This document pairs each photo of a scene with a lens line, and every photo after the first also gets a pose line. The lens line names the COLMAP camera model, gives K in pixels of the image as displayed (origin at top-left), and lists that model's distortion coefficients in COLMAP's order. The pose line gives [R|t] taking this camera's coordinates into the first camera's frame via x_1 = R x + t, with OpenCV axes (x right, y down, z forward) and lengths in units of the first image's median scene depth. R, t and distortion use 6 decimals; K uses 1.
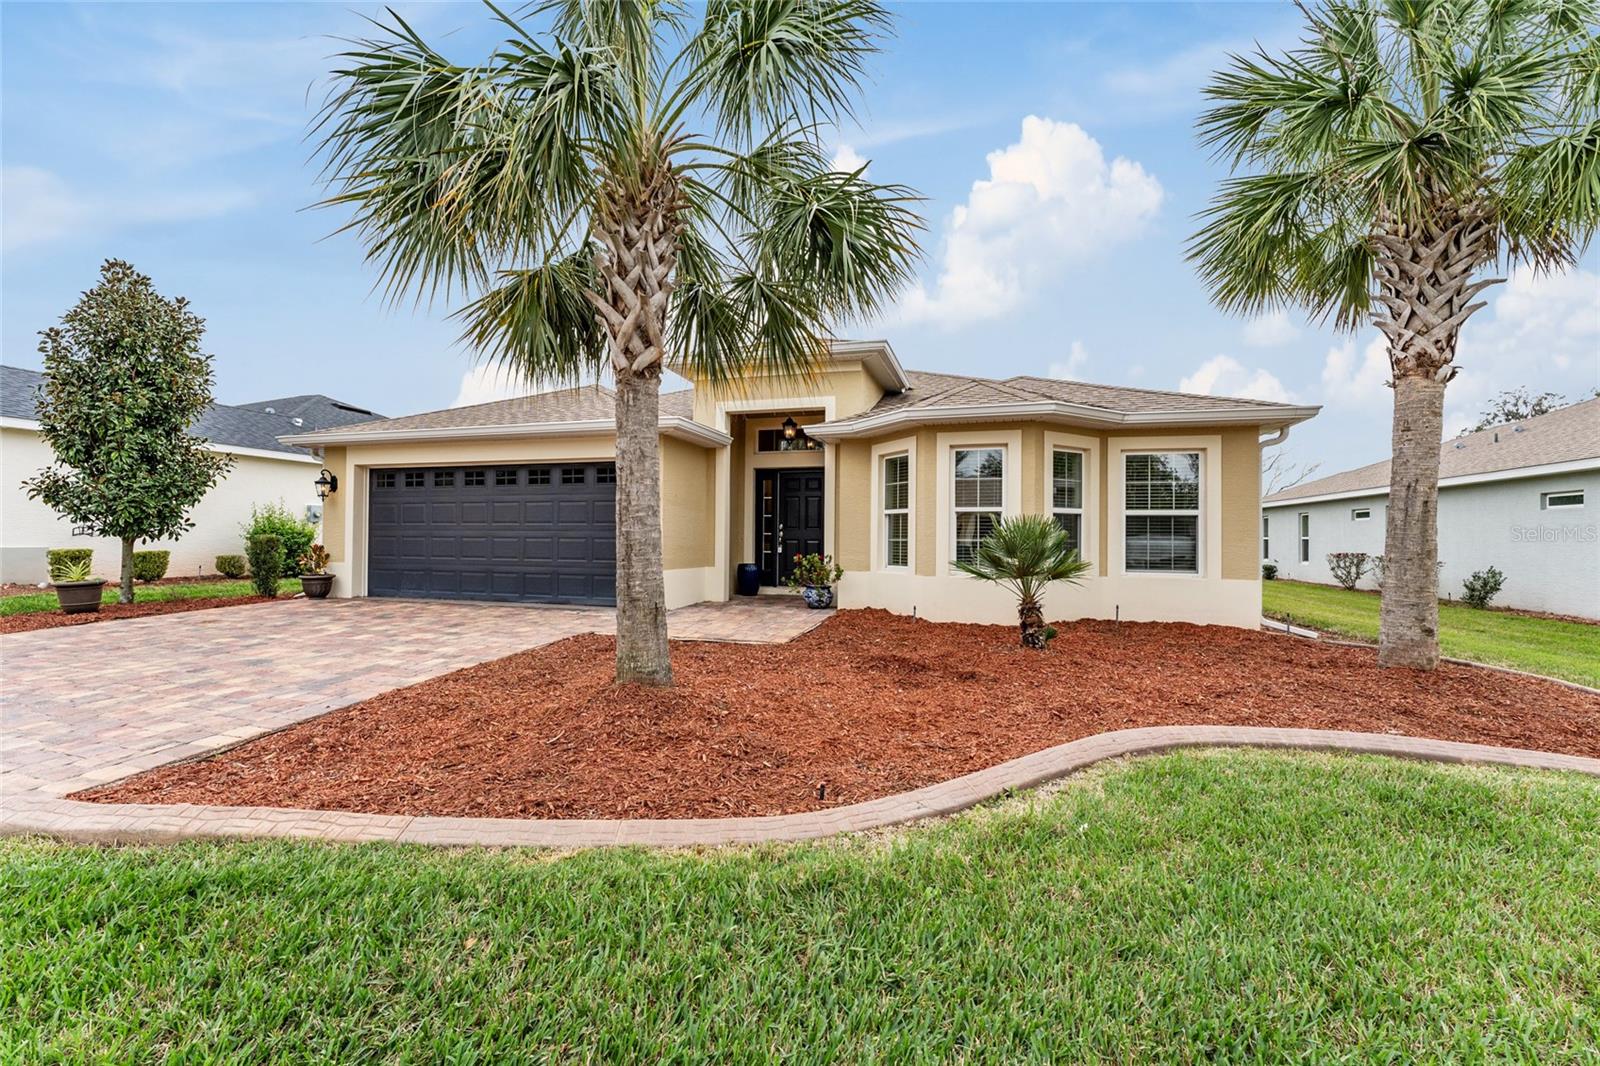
lens RADIAL K [[672.1, 0, 800.0], [0, 672.1, 533.0], [0, 0, 1]] dist [-0.007254, 0.000431]
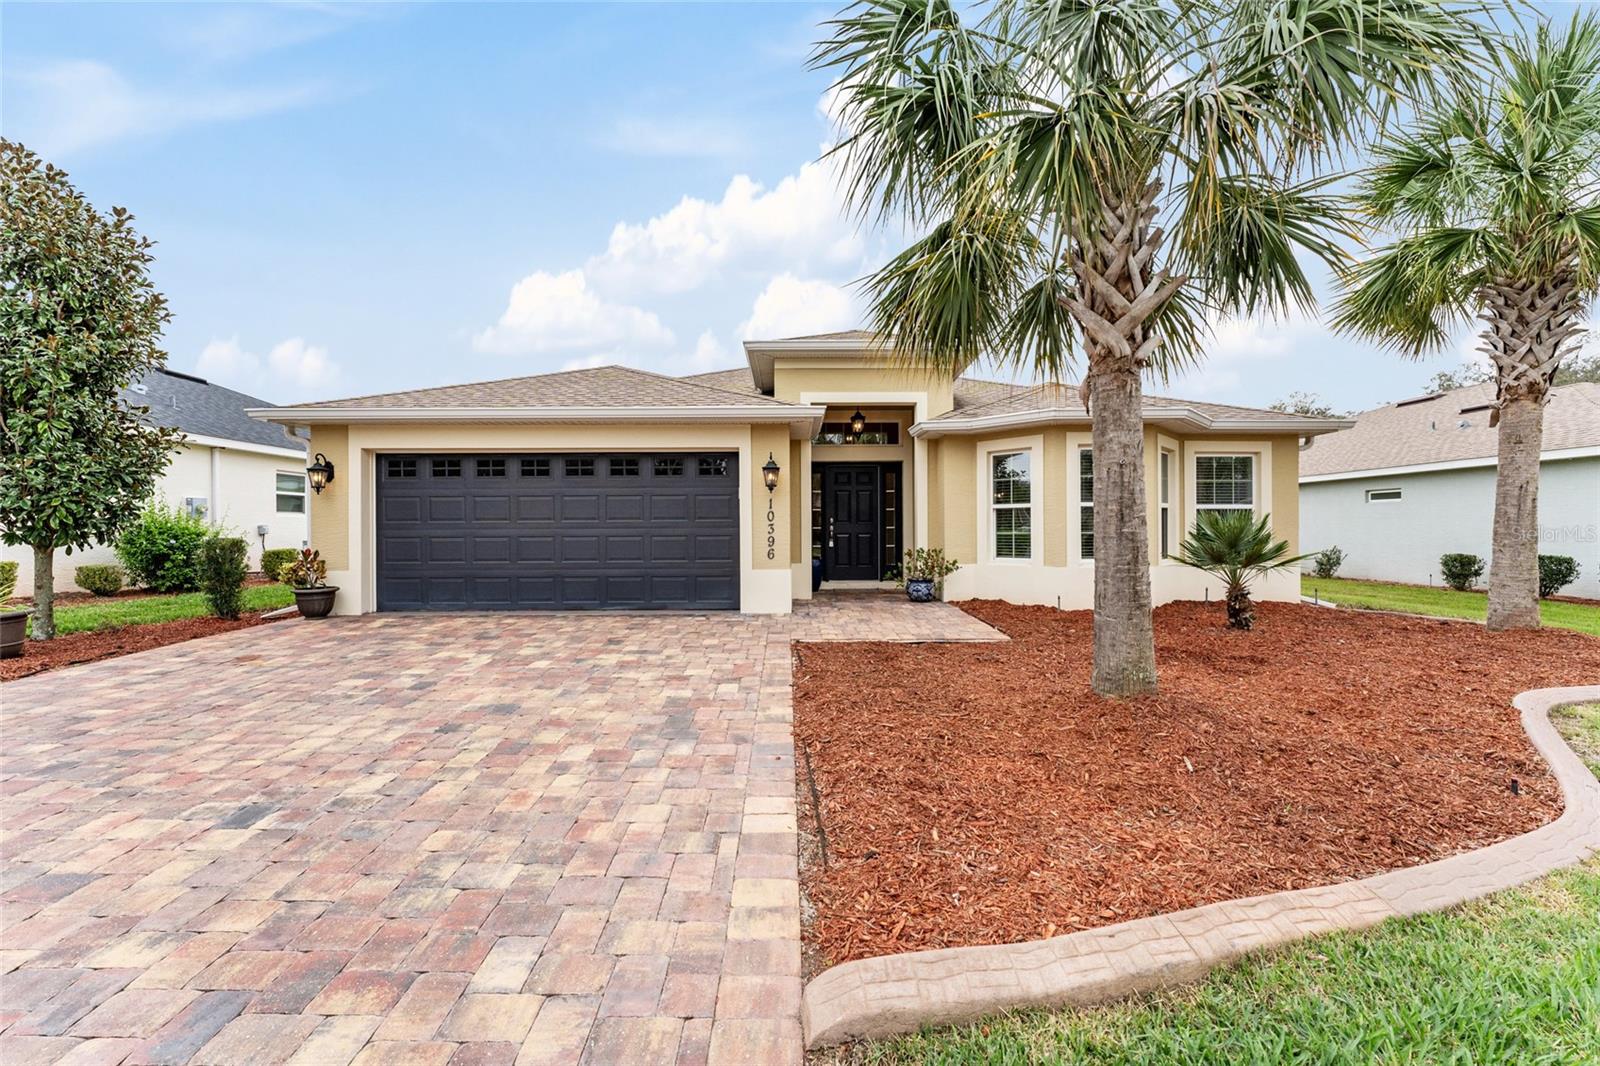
lens RADIAL K [[641.6, 0, 796.3], [0, 641.6, 530.6], [0, 0, 1]] dist [-0.000297, 0.000117]
pose [[0.957535, -0.013310, 0.288009, -0.427876], [0.009885, 0.999862, 0.013340, -0.009564], [-0.288147, -0.009927, 0.957535, 0.128144]]
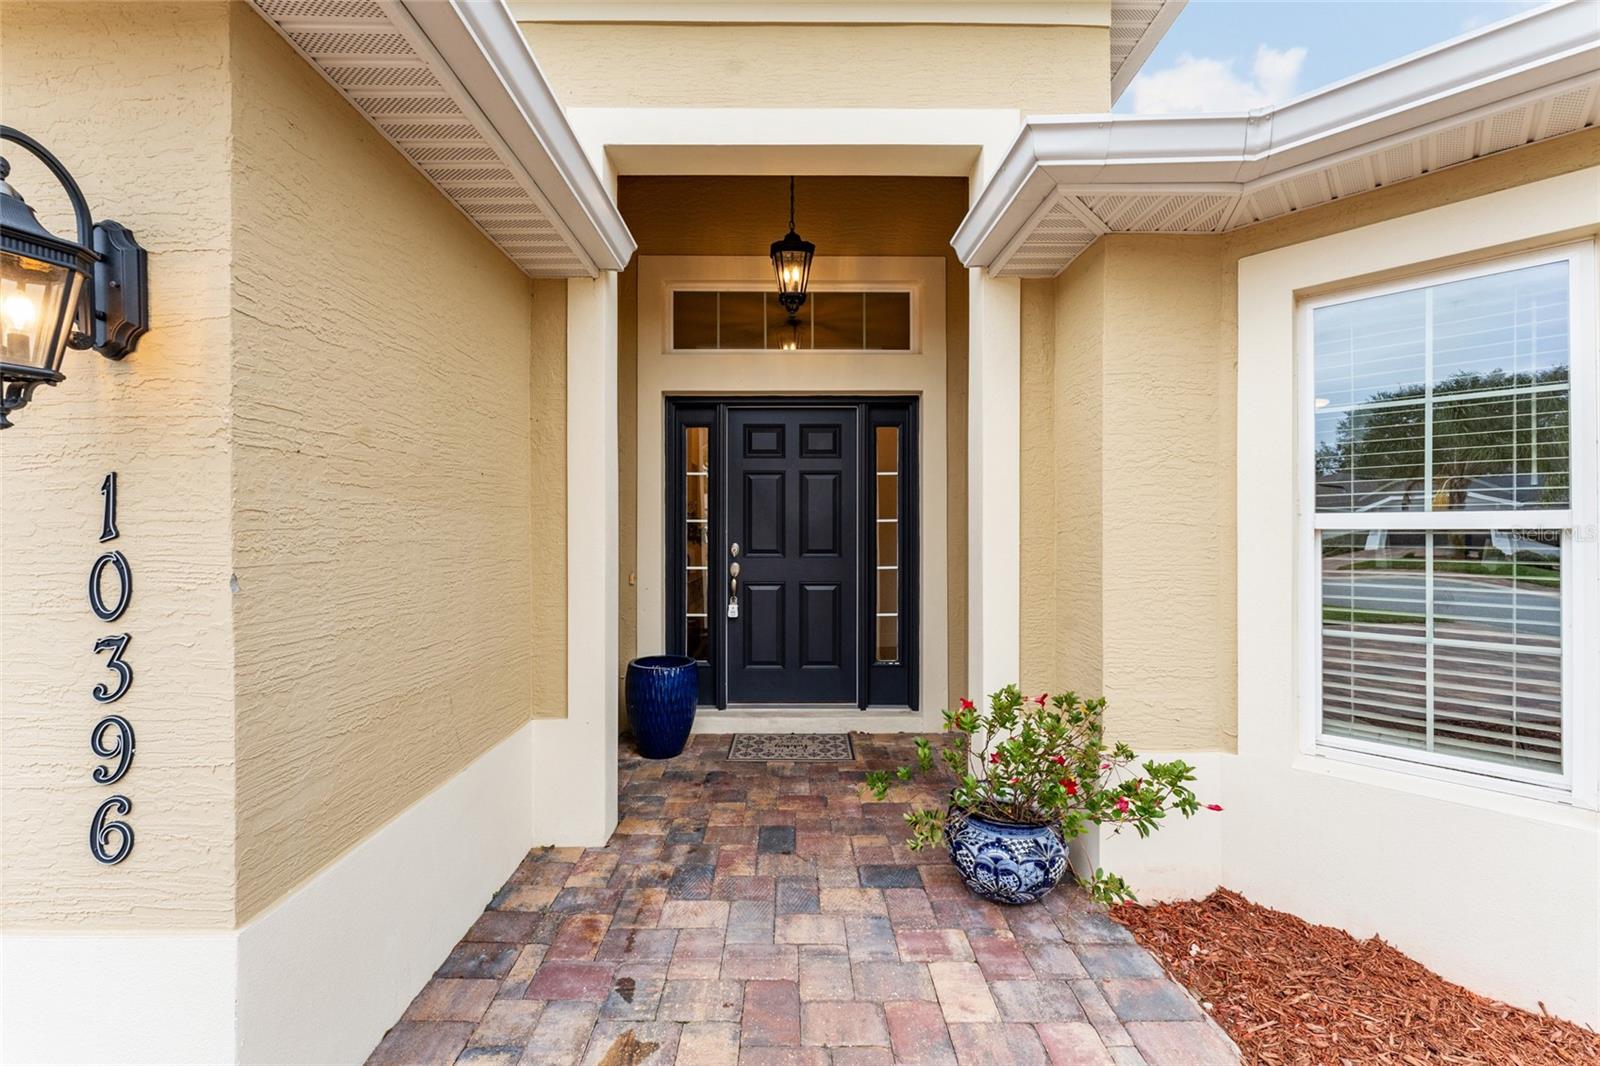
lens RADIAL K [[641.6, 0, 796.3], [0, 641.6, 530.6], [0, 0, 1]] dist [-0.000297, 0.000117]
pose [[0.957856, -0.009137, 0.287104, -0.121730], [0.005241, 0.999883, 0.014338, -0.030574], [-0.287202, -0.012229, 0.957792, 0.774711]]
